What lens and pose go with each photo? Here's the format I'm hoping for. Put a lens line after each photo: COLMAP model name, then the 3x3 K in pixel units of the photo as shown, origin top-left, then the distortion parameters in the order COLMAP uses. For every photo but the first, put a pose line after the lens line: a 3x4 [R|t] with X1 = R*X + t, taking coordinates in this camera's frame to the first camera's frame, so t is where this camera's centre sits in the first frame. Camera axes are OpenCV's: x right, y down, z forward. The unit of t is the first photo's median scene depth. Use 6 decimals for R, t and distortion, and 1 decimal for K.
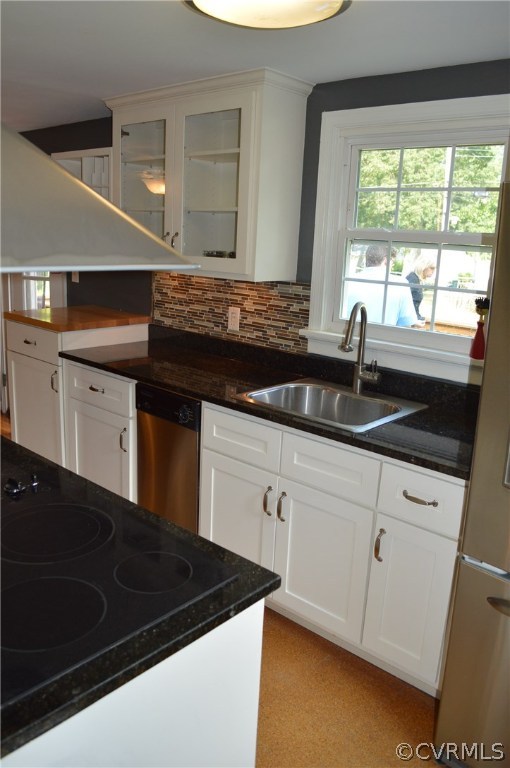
lens RADIAL K [[609.4, 0, 255.0], [0, 609.4, 384.0], [0, 0, 1]] dist [-0.083413, 0.007939]
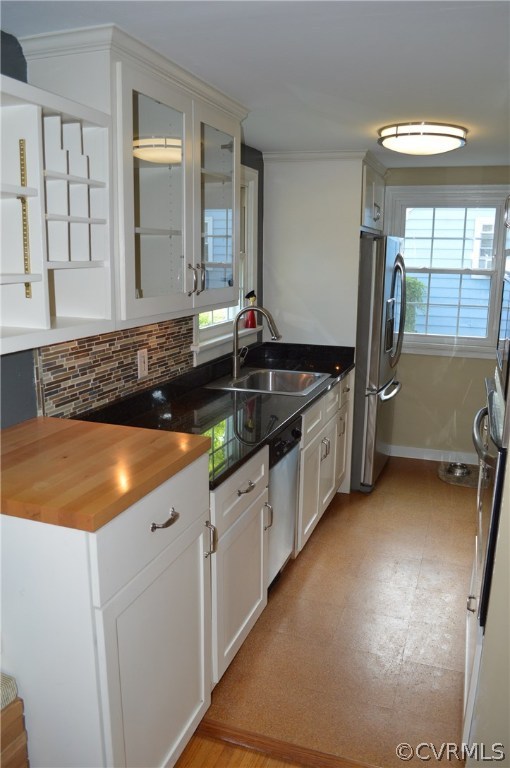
lens RADIAL K [[608.5, 0, 255.3], [0, 608.5, 386.9], [0, 0, 1]] dist [-0.079133, 0.003598]
pose [[-0.370908, -0.246046, 0.895483, -0.932065], [0.193041, 0.922774, 0.333502, -0.359422], [-0.908384, 0.296564, -0.294767, 1.238313]]
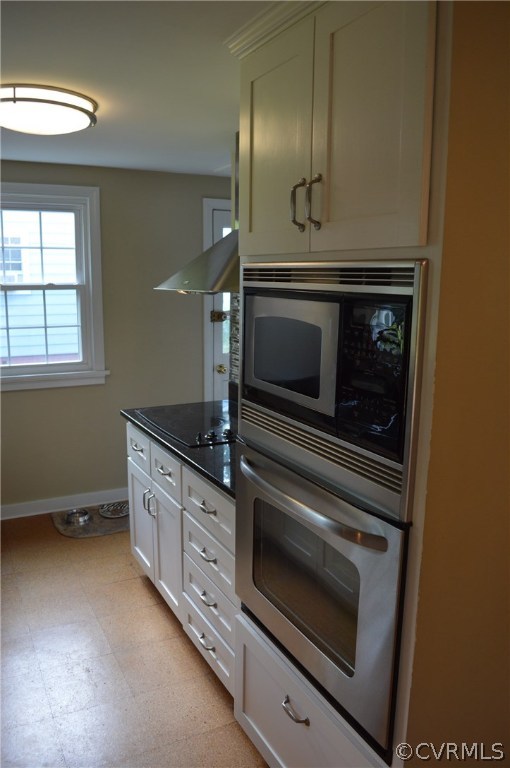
lens RADIAL K [[608.5, 0, 255.3], [0, 608.5, 386.9], [0, 0, 1]] dist [-0.079133, 0.003598]
pose [[-0.930022, -0.118791, 0.347776, -0.572476], [0.036980, 0.911266, 0.410155, -0.334209], [-0.365639, 0.394313, -0.843104, 1.228421]]
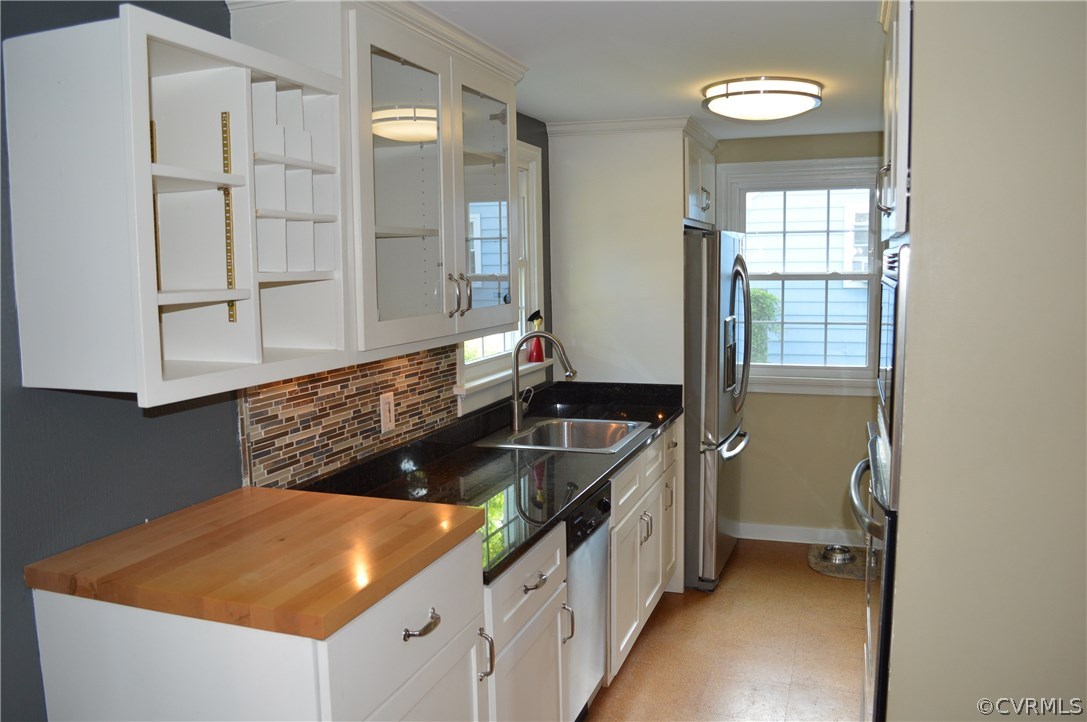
lens RADIAL K [[862.5, 0, 538.8], [0, 862.5, 361.3], [0, 0, 1]] dist [-0.083413, 0.007939]
pose [[-0.369908, -0.143035, 0.917992, -0.950753], [0.218980, 0.946817, 0.235765, -0.356358], [-0.902893, 0.288233, -0.318914, 1.245538]]
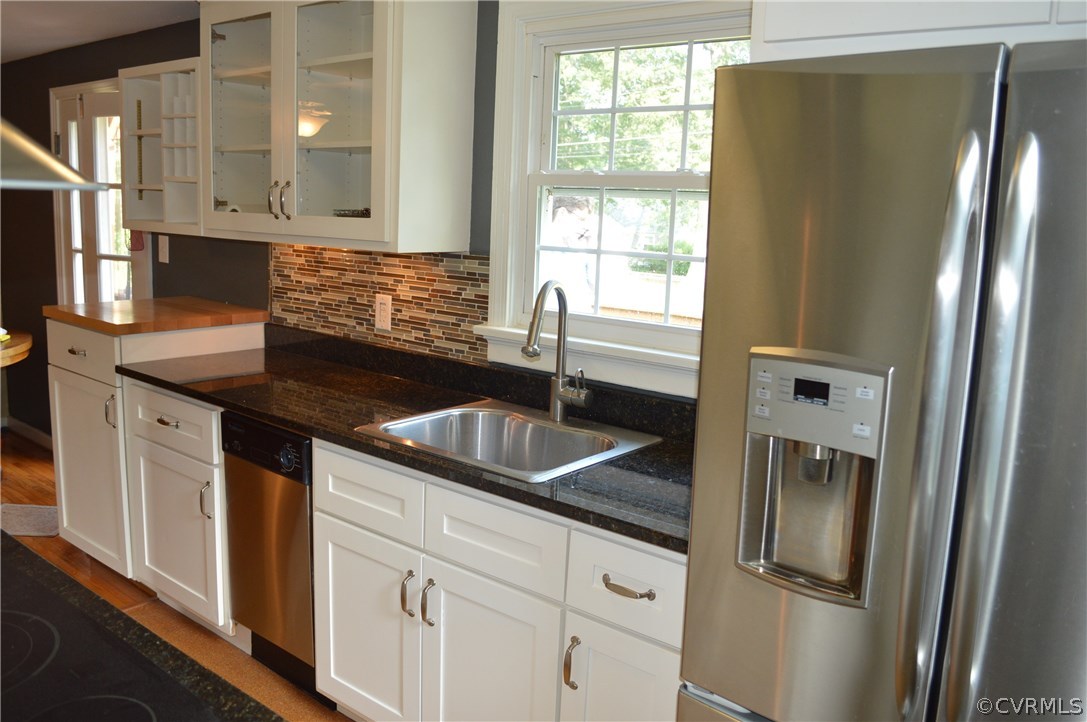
lens RADIAL K [[862.5, 0, 538.8], [0, 862.5, 361.3], [0, 0, 1]] dist [-0.083413, 0.007939]
pose [[0.998508, -0.013833, 0.052829, 0.092640], [0.017109, 0.997925, -0.062065, 0.007268], [-0.051860, 0.062876, 0.996673, 0.075169]]
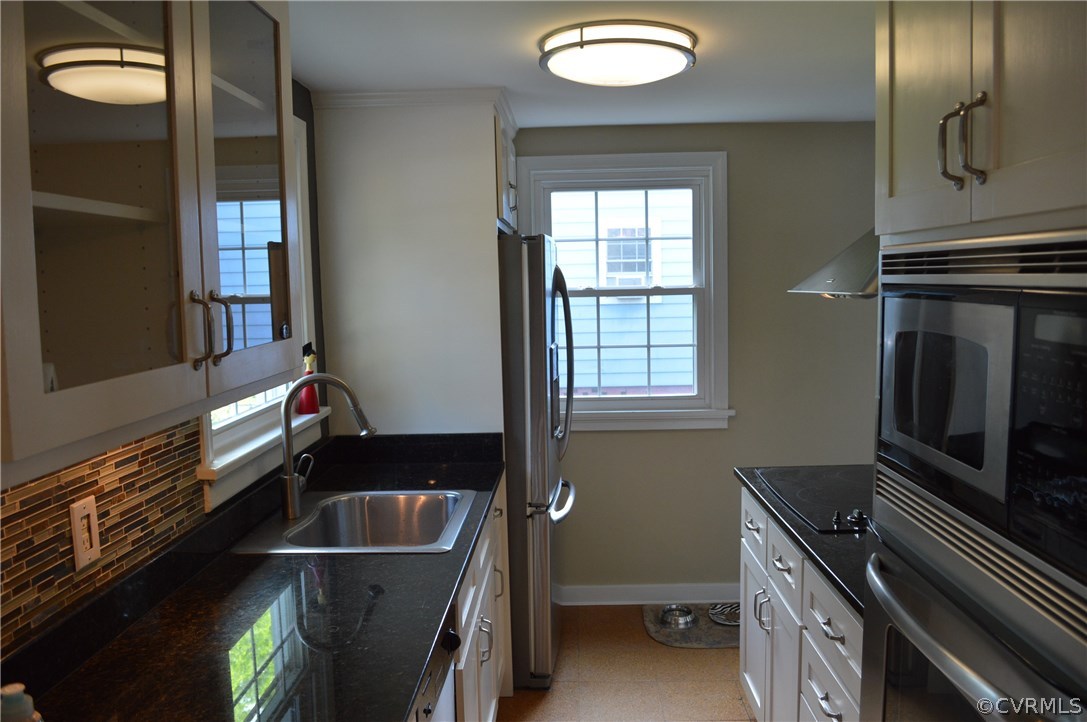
lens RADIAL K [[862.5, 0, 538.8], [0, 862.5, 361.3], [0, 0, 1]] dist [-0.083413, 0.007939]
pose [[-0.635145, -0.104344, 0.765313, -0.615077], [0.176993, 0.944807, 0.275705, -0.316777], [-0.751841, 0.310568, -0.581621, 1.171231]]
